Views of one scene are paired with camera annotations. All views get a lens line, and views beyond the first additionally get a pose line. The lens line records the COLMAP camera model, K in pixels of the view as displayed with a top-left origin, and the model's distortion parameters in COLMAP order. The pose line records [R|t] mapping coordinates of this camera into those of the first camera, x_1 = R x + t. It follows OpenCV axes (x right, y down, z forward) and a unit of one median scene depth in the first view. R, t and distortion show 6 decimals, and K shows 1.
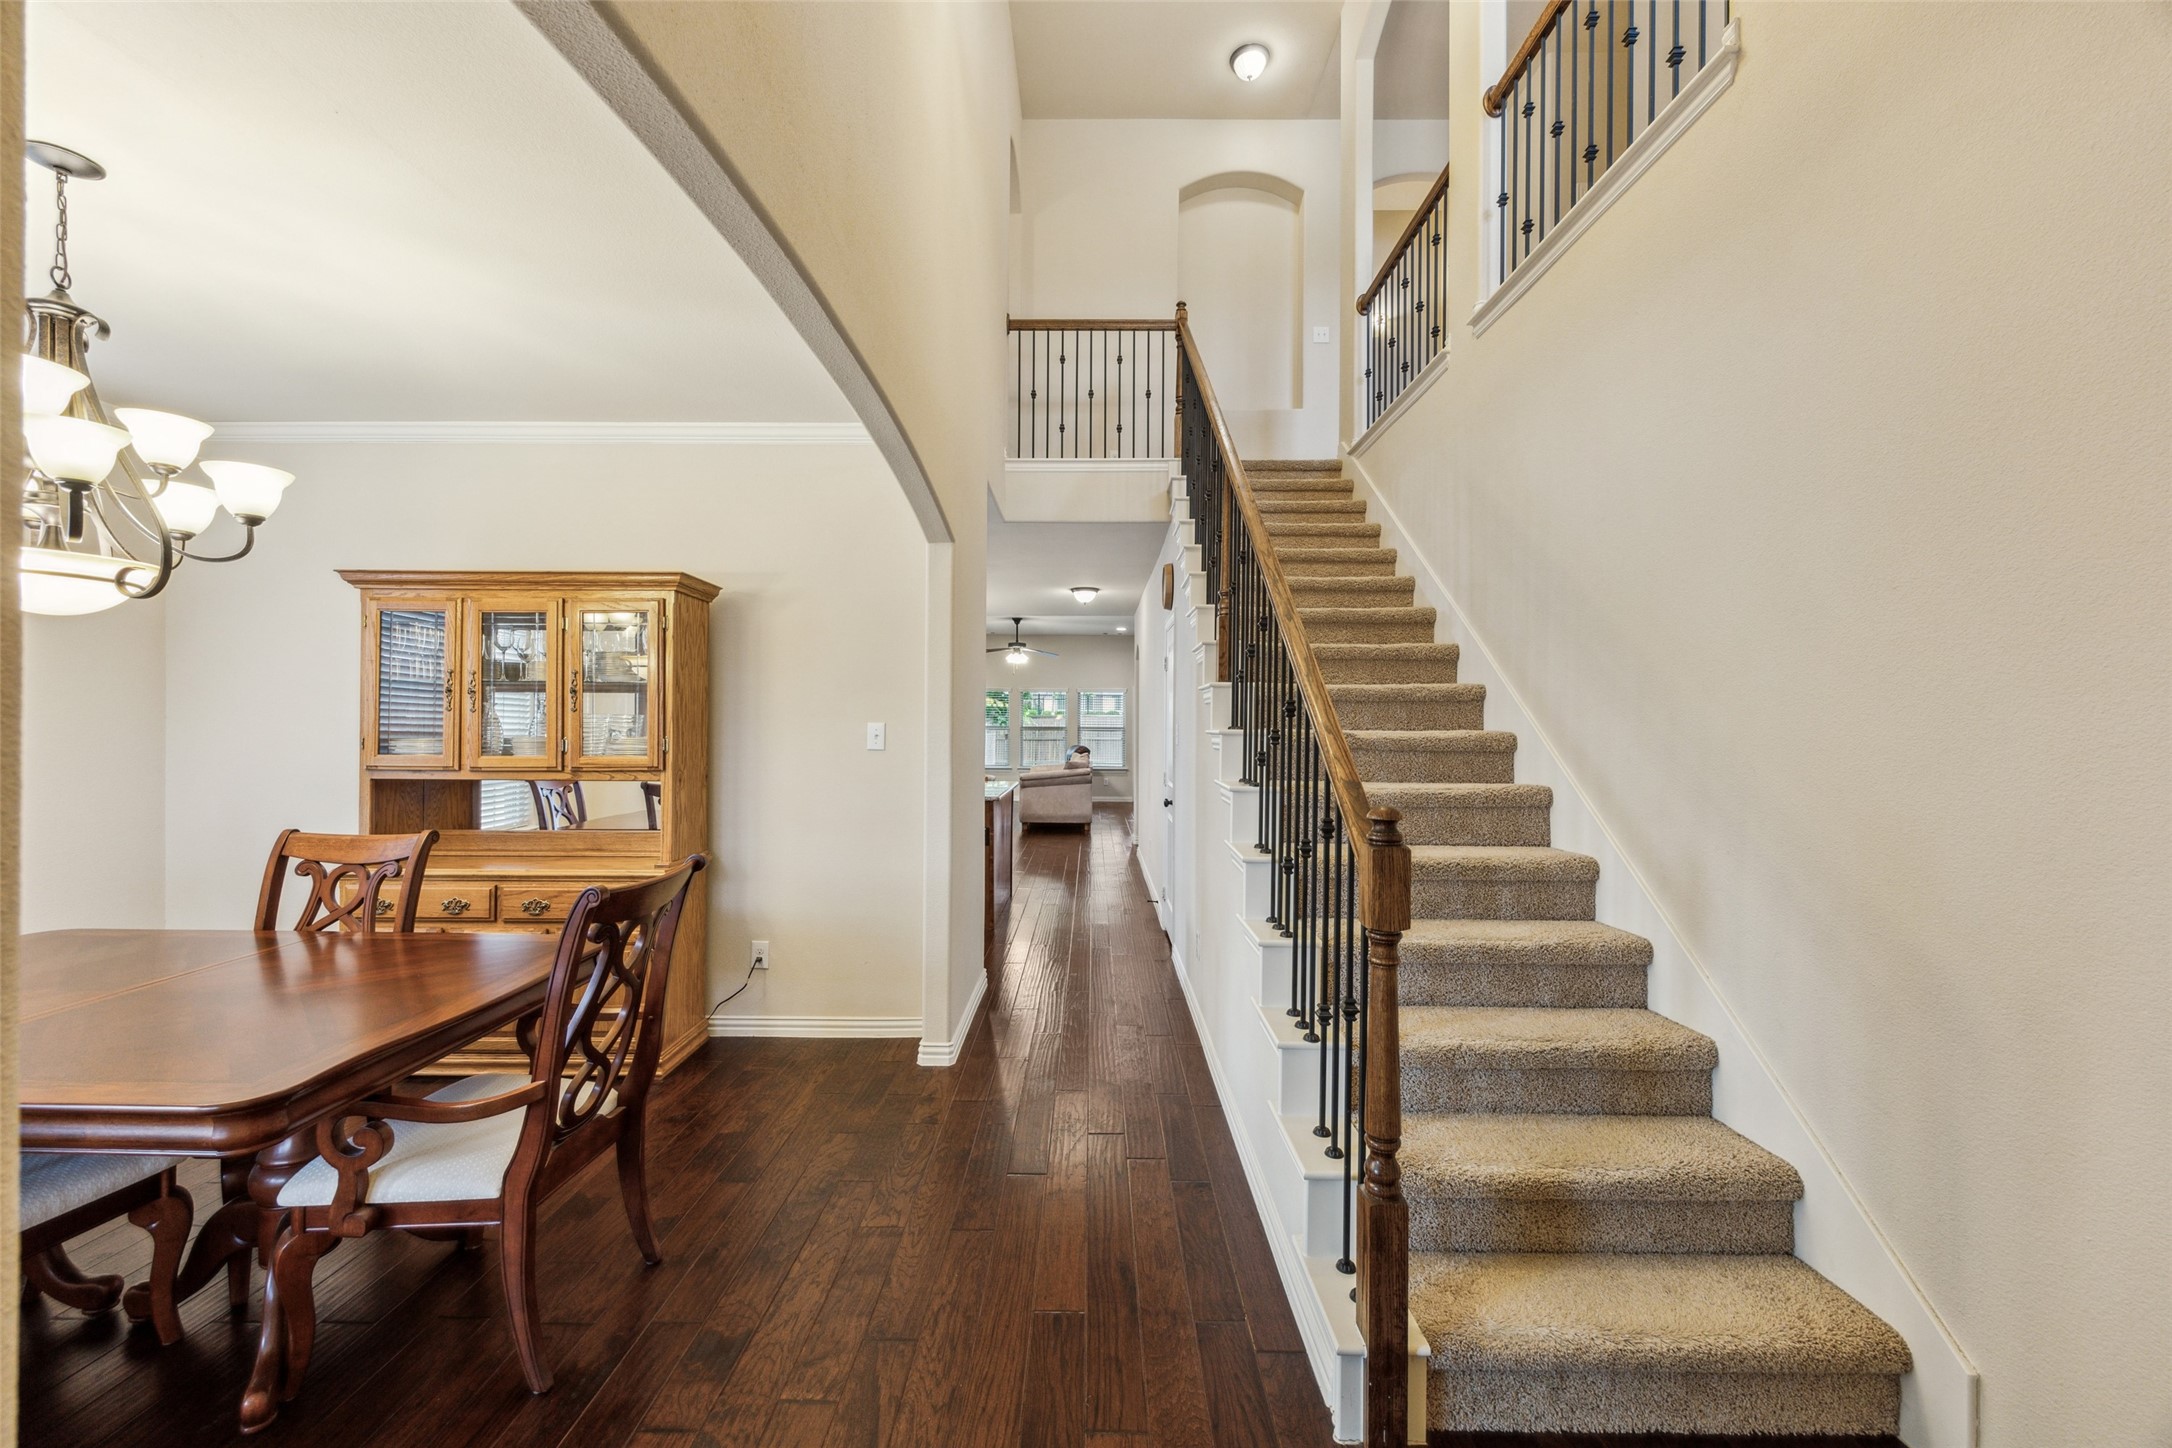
lens RADIAL K [[842.6, 0, 1093.9], [0, 842.6, 726.9], [0, 0, 1]] dist [0.002125, -0.001086]
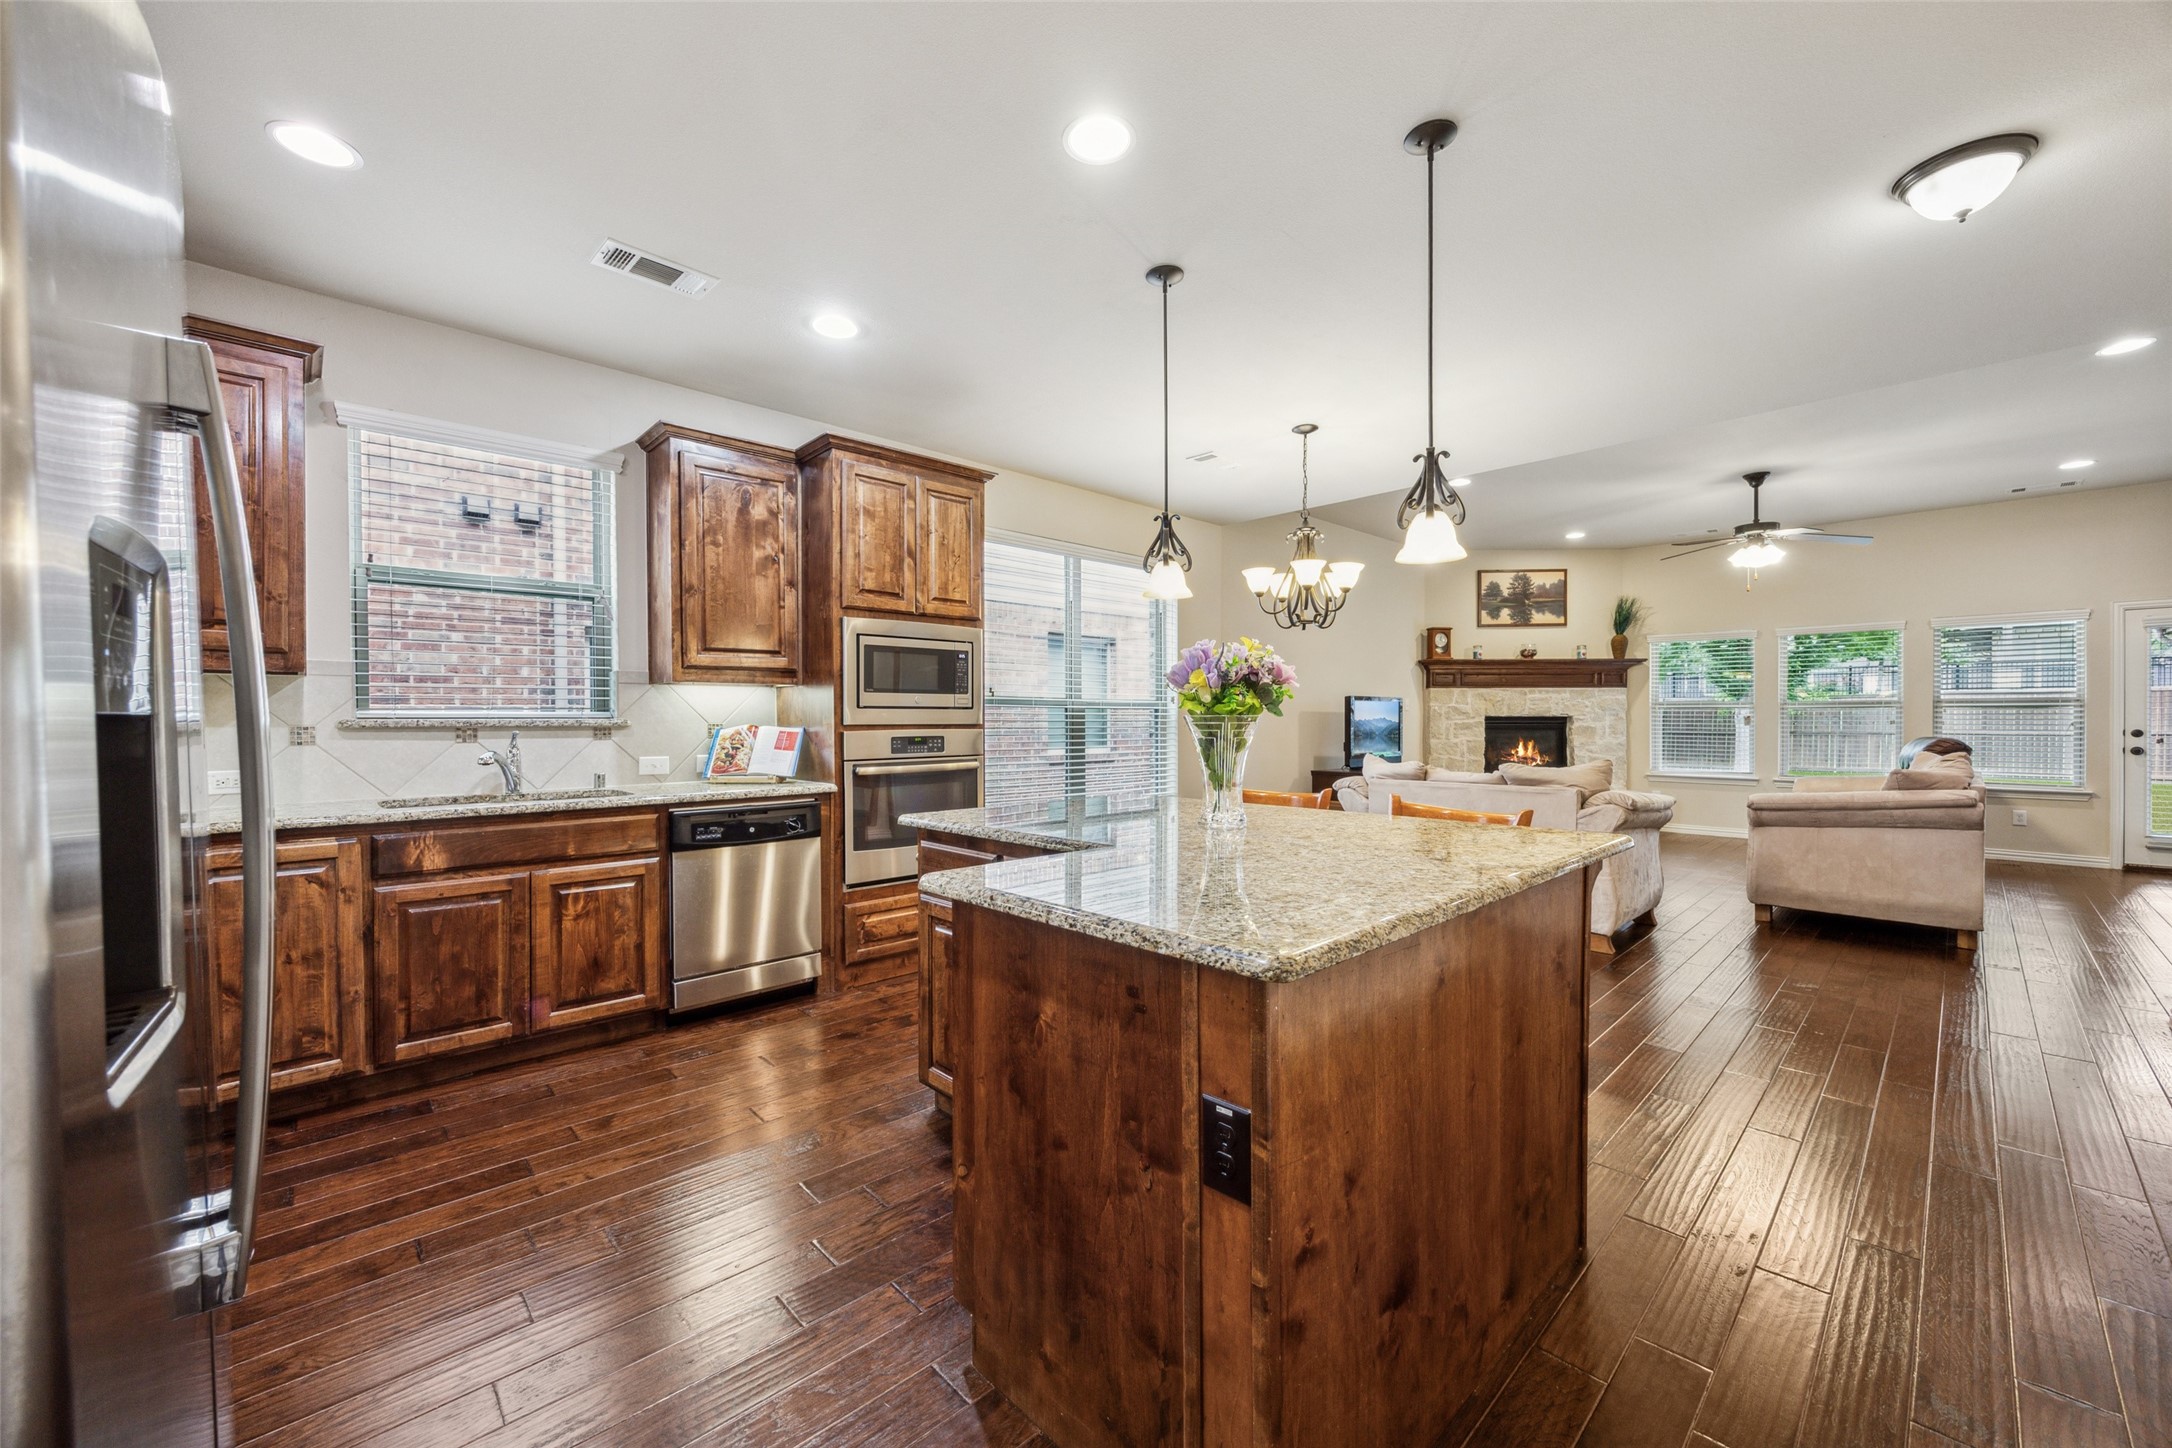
lens RADIAL K [[842.6, 0, 1084.9], [0, 842.6, 721.9], [0, 0, 1]] dist [0.002125, -0.001086]
pose [[0.689244, 0.000770, -0.724529, -0.005822], [0.001119, 0.999997, 0.002127, 0.014360], [0.724529, -0.002277, 0.689241, 0.397735]]
